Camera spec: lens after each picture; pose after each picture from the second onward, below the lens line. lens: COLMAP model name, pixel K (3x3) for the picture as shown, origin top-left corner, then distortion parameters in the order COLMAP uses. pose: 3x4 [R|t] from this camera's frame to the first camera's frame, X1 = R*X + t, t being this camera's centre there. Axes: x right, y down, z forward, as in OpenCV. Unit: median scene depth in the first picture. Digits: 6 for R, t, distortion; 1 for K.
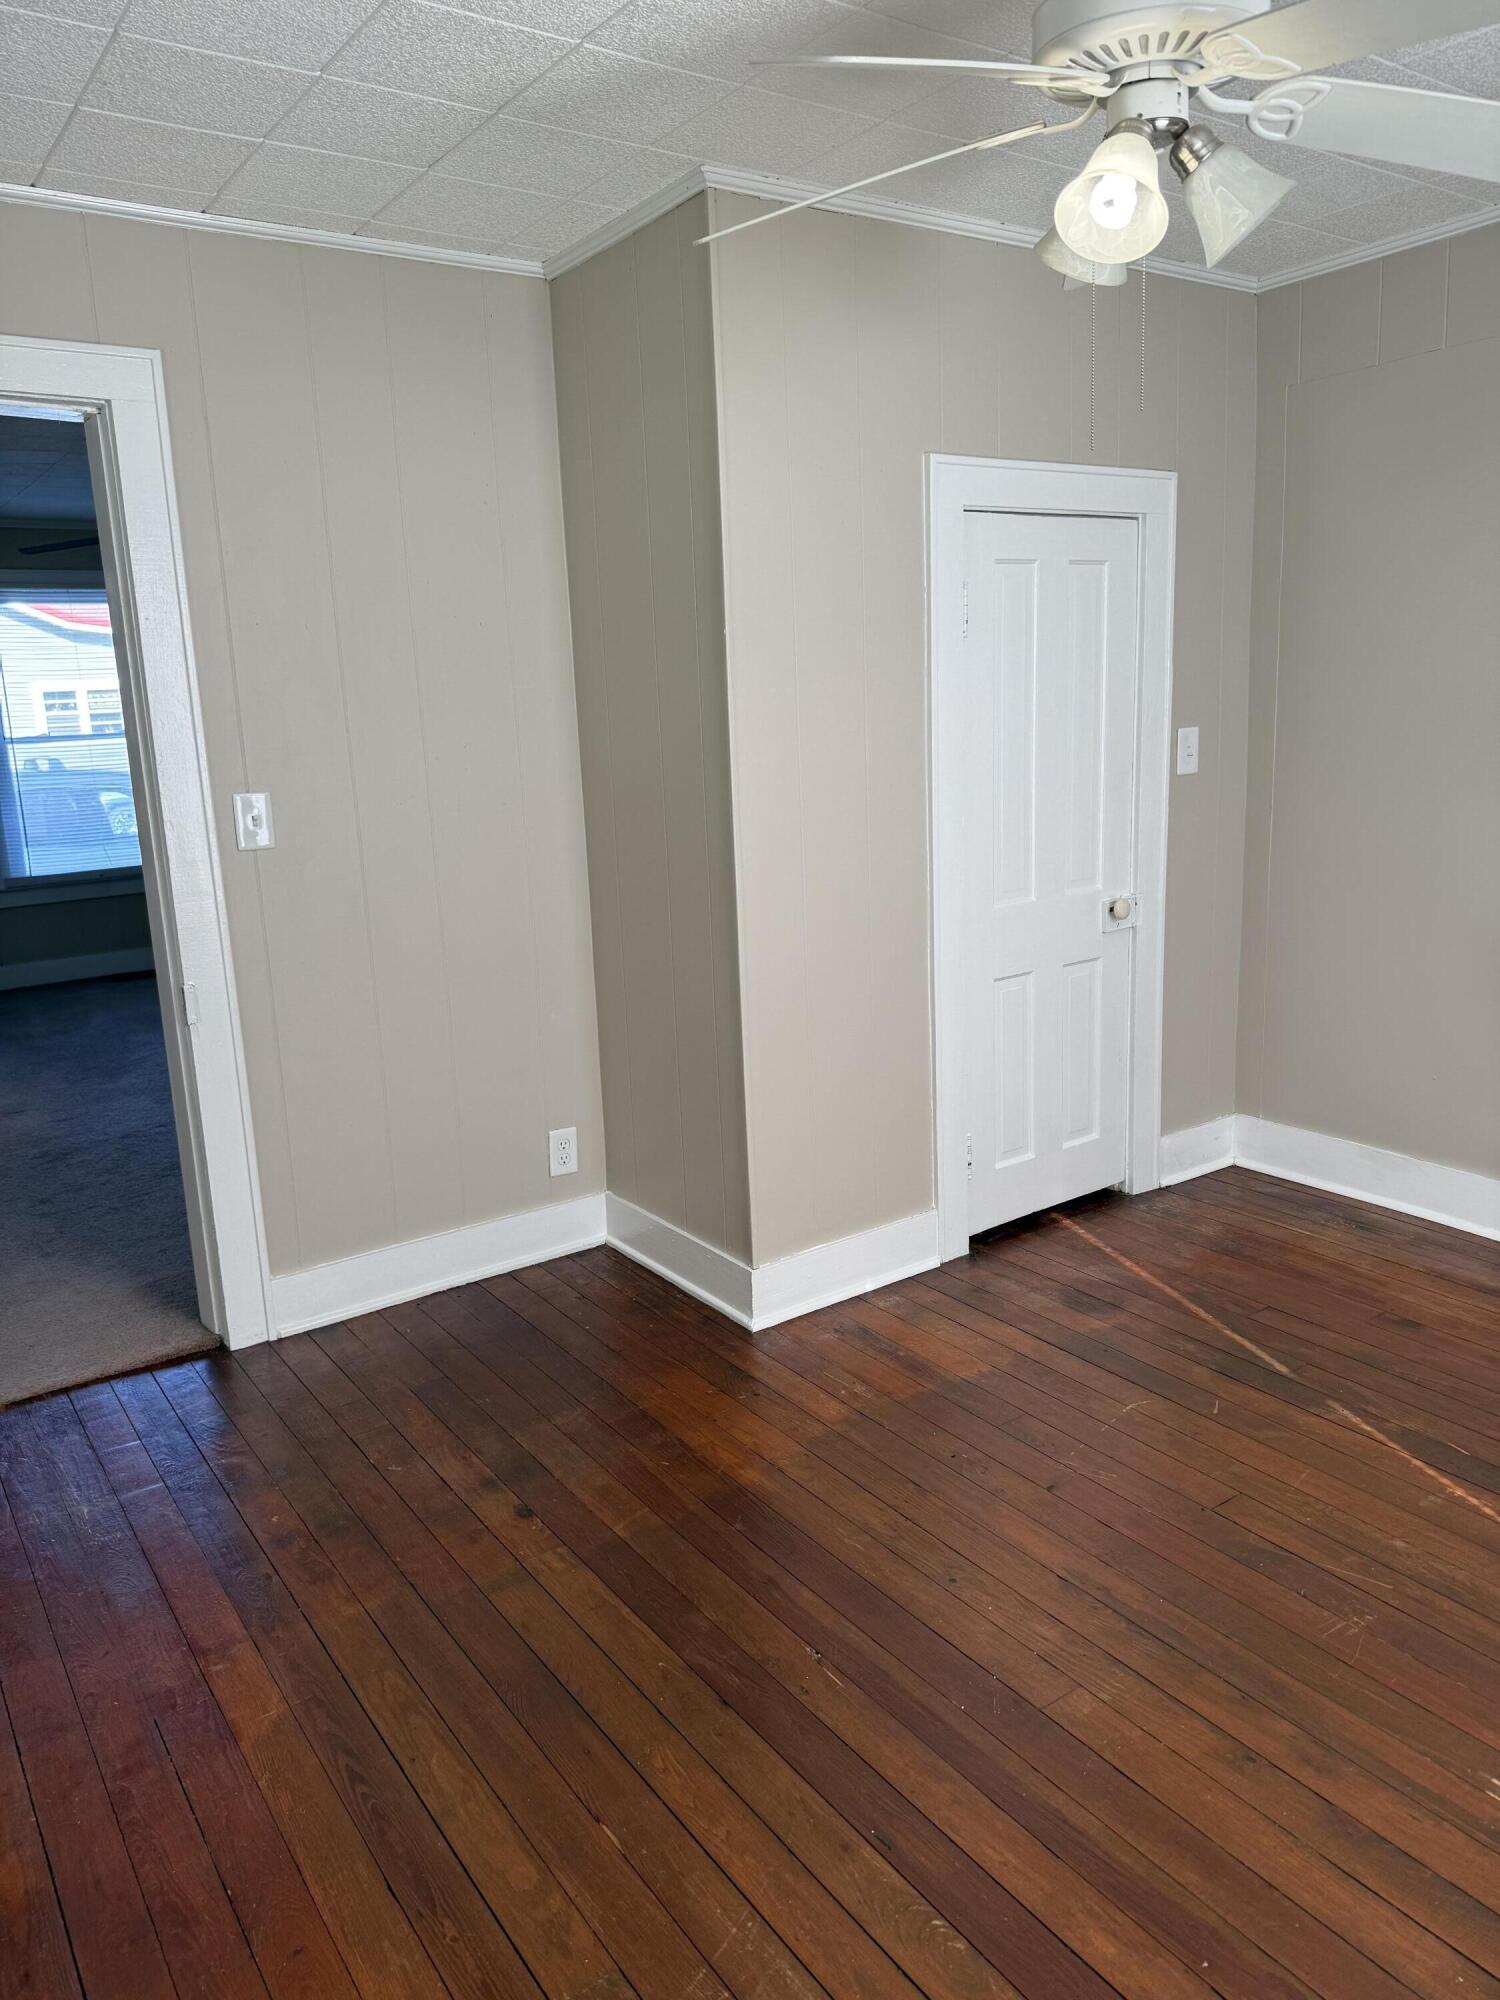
lens RADIAL K [[1418.8, 0, 750.0], [0, 1418.8, 997.8], [0, 0, 1]] dist [0.032469, -0.047599]
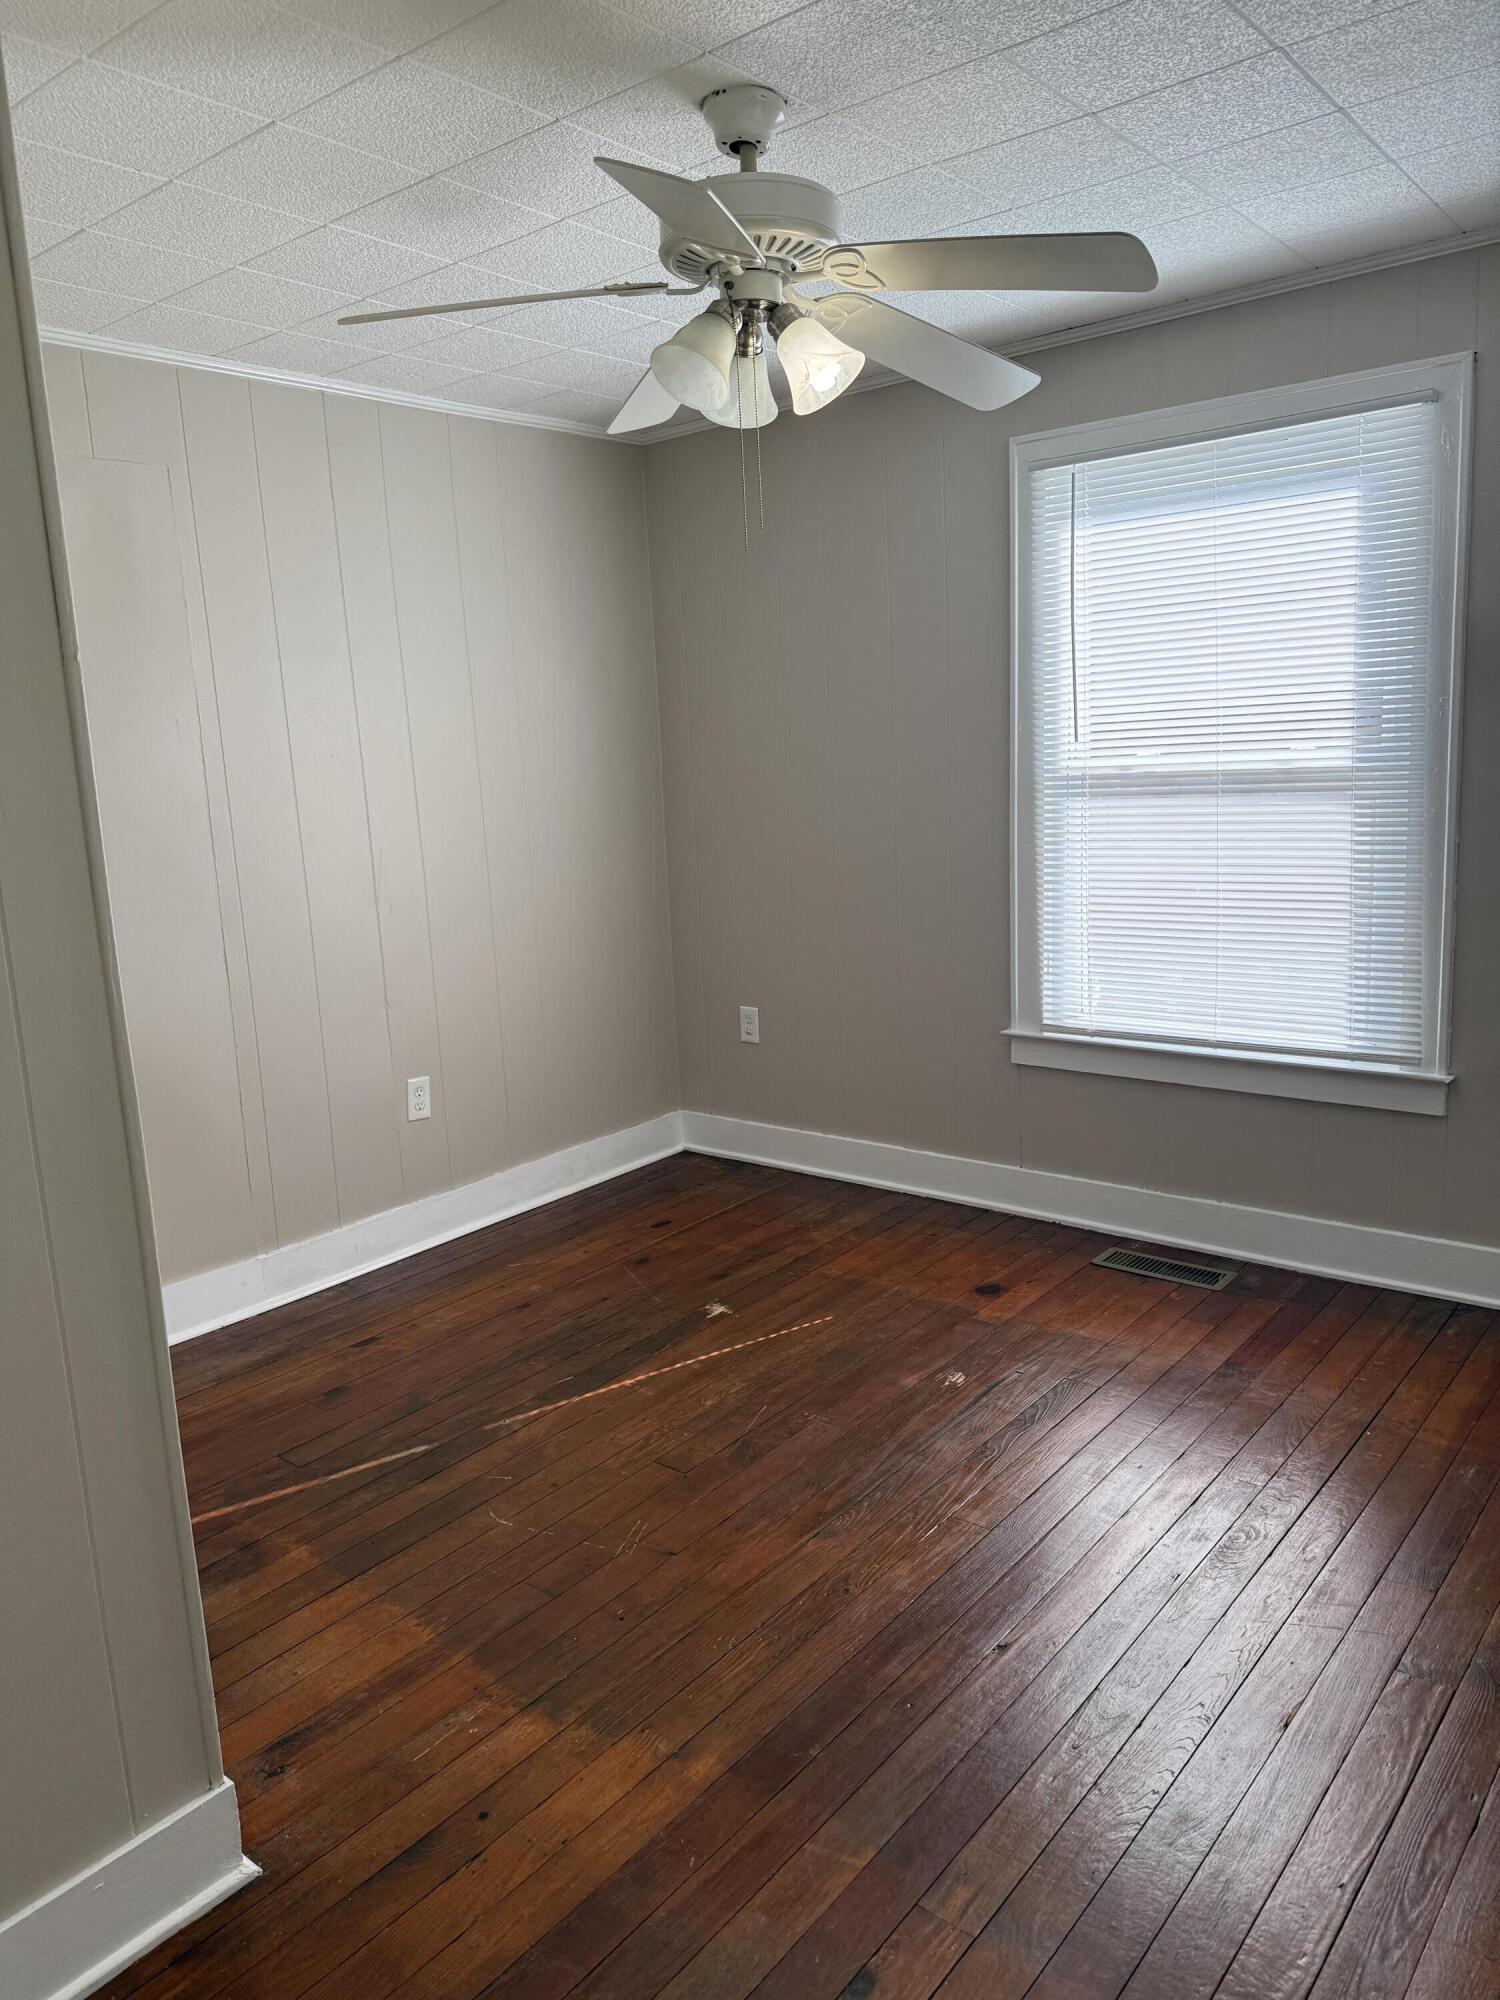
lens RADIAL K [[1418.8, 0, 754.1], [0, 1418.8, 996.4], [0, 0, 1]] dist [0.032469, -0.047599]
pose [[-0.276553, -0.113740, 0.954244, -0.638333], [0.268548, 0.944265, 0.190380, -0.175736], [-0.922713, 0.308911, -0.230595, 0.952767]]
